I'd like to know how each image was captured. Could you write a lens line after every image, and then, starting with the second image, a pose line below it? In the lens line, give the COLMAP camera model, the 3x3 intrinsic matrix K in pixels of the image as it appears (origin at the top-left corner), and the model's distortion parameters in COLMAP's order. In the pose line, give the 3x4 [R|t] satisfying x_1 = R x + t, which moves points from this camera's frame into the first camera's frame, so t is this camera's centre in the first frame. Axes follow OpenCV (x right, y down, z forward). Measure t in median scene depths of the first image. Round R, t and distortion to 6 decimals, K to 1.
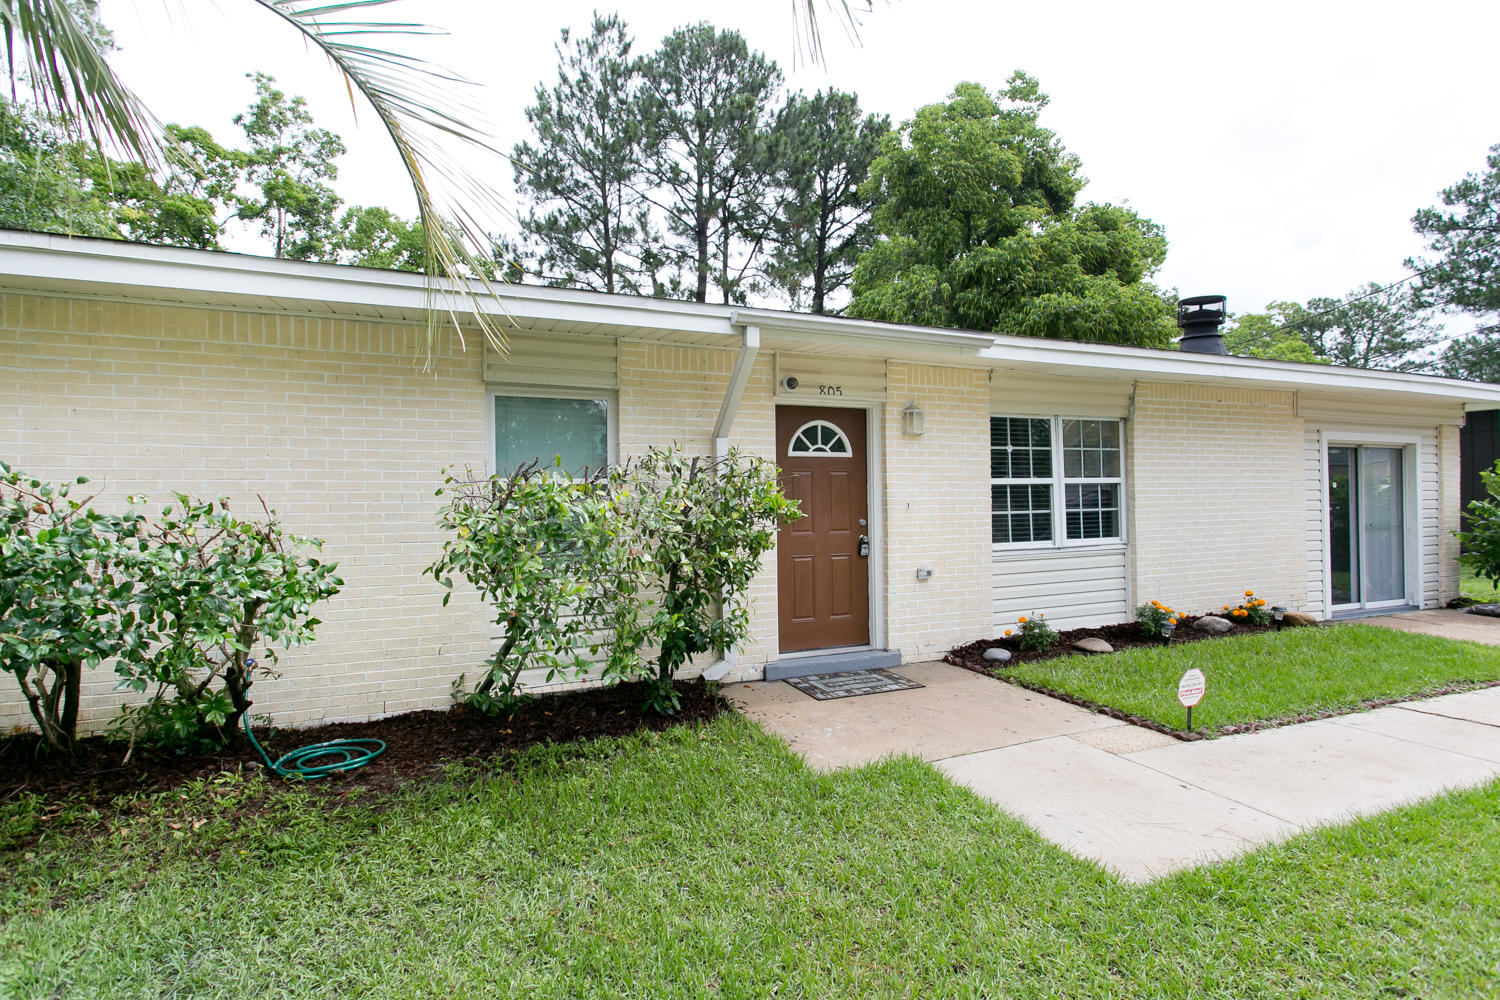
lens RADIAL K [[716.4, 0, 750.0], [0, 716.4, 500.0], [0, 0, 1]] dist [0.004857, -0.000931]
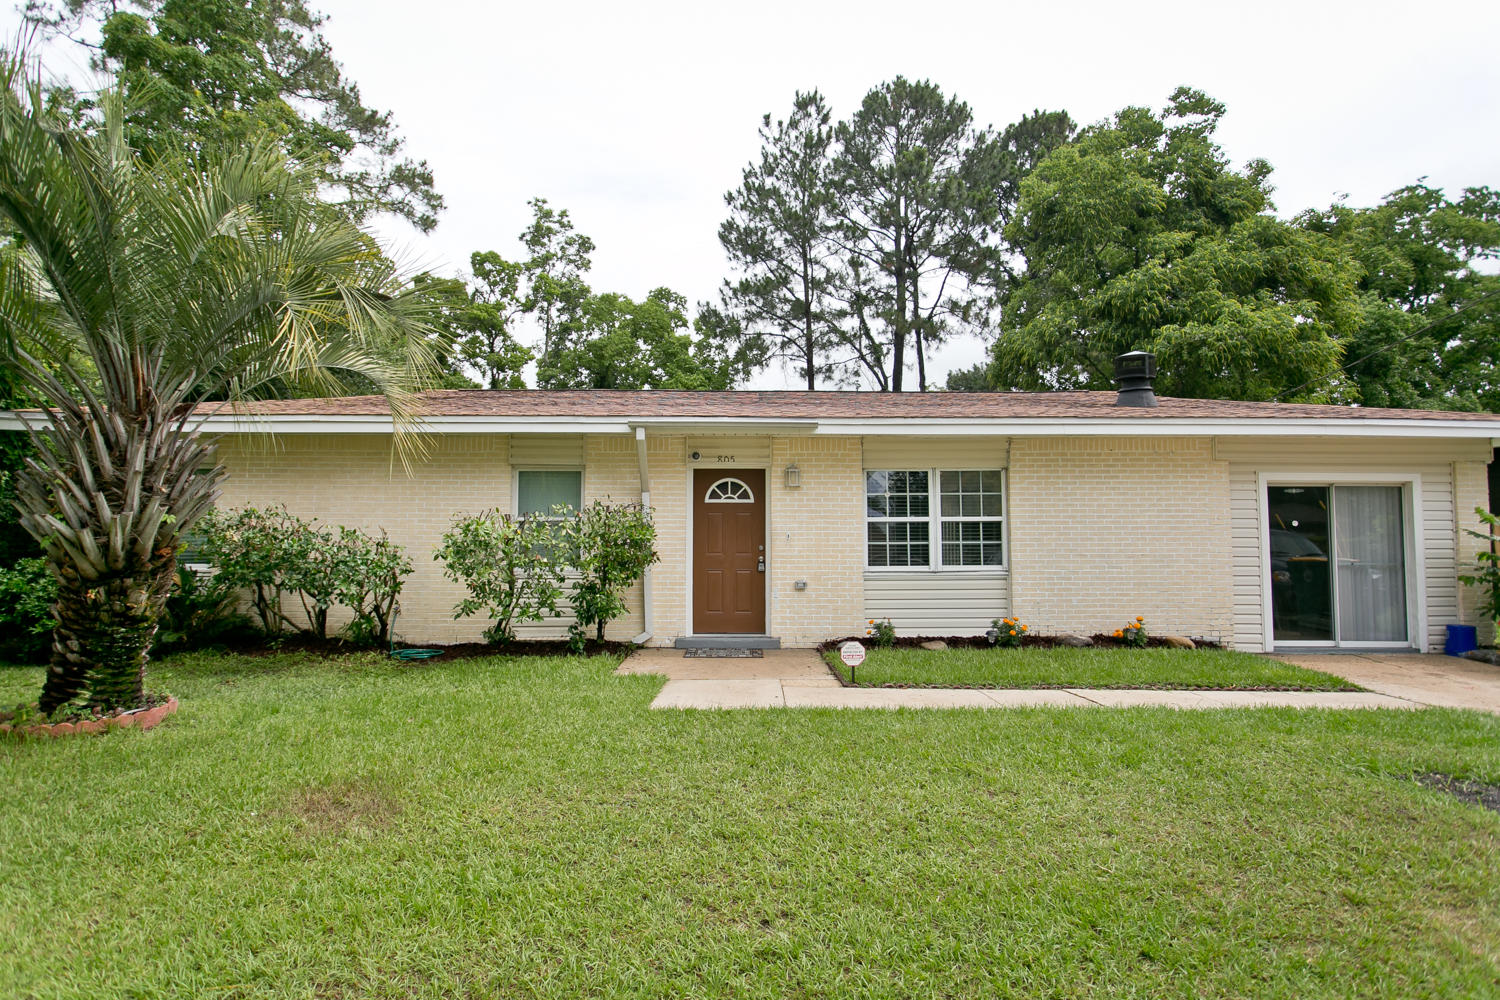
lens RADIAL K [[778.6, 0, 757.1], [0, 778.6, 500.5], [0, 0, 1]] dist [-0.012812, -0.000033]
pose [[0.928780, -0.005072, -0.370596, 0.620312], [-0.011110, 0.999076, -0.041519, 0.001073], [0.370464, 0.042680, 0.927866, -0.387026]]
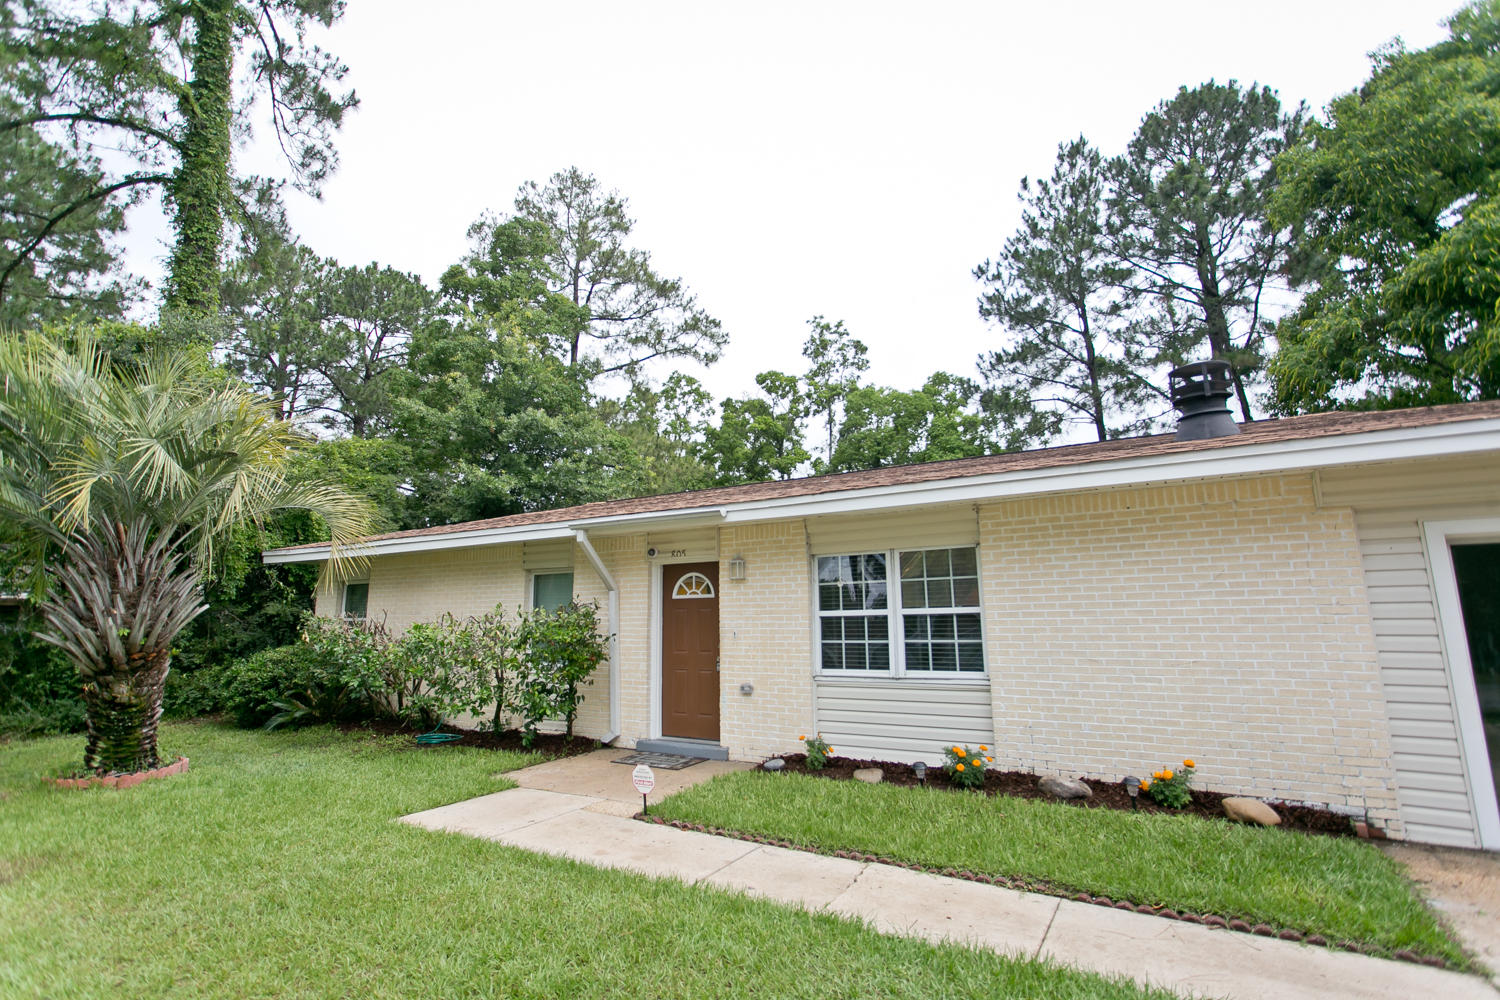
lens RADIAL K [[729.8, 0, 744.3], [0, 729.8, 497.0], [0, 0, 1]] dist [0.002366, 0.000636]
pose [[0.589992, -0.129265, -0.796995, 1.113375], [0.007164, 0.987900, -0.154925, -0.027759], [0.807378, 0.085695, 0.583779, 0.183508]]
